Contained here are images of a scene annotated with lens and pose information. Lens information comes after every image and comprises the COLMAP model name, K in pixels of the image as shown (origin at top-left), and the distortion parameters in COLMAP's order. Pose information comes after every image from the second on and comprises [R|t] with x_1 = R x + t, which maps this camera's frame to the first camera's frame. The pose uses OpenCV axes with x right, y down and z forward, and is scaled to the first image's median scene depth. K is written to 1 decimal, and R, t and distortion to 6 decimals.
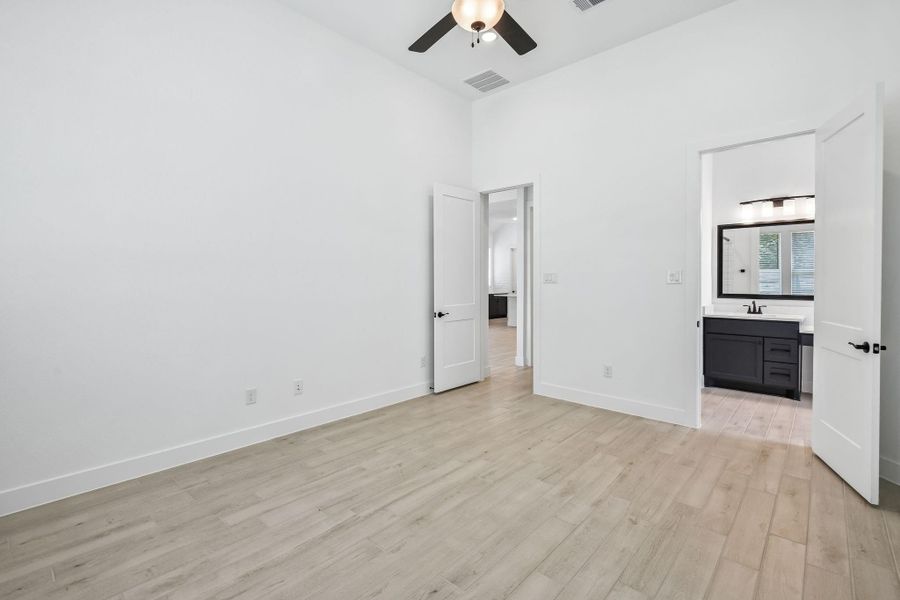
lens RADIAL K [[412.1, 0, 449.4], [0, 412.1, 283.0], [0, 0, 1]] dist [-0.000160, 0.000033]
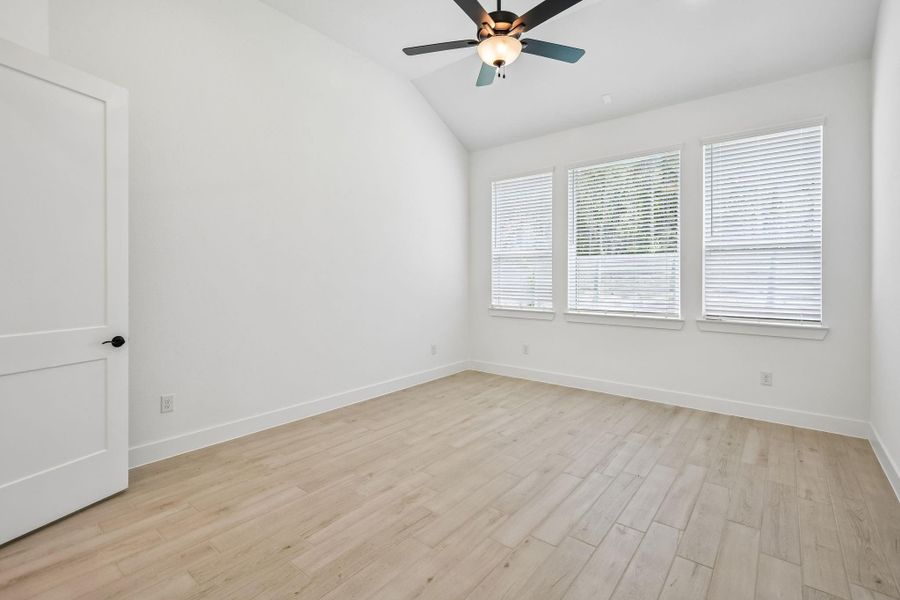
lens RADIAL K [[412.1, 0, 449.4], [0, 412.1, 283.0], [0, 0, 1]] dist [-0.000160, 0.000033]
pose [[-0.998344, 0.001961, -0.057499, 0.257829], [0.000829, 0.999806, 0.019699, -0.004188], [0.057526, 0.019619, -0.998151, 1.998584]]
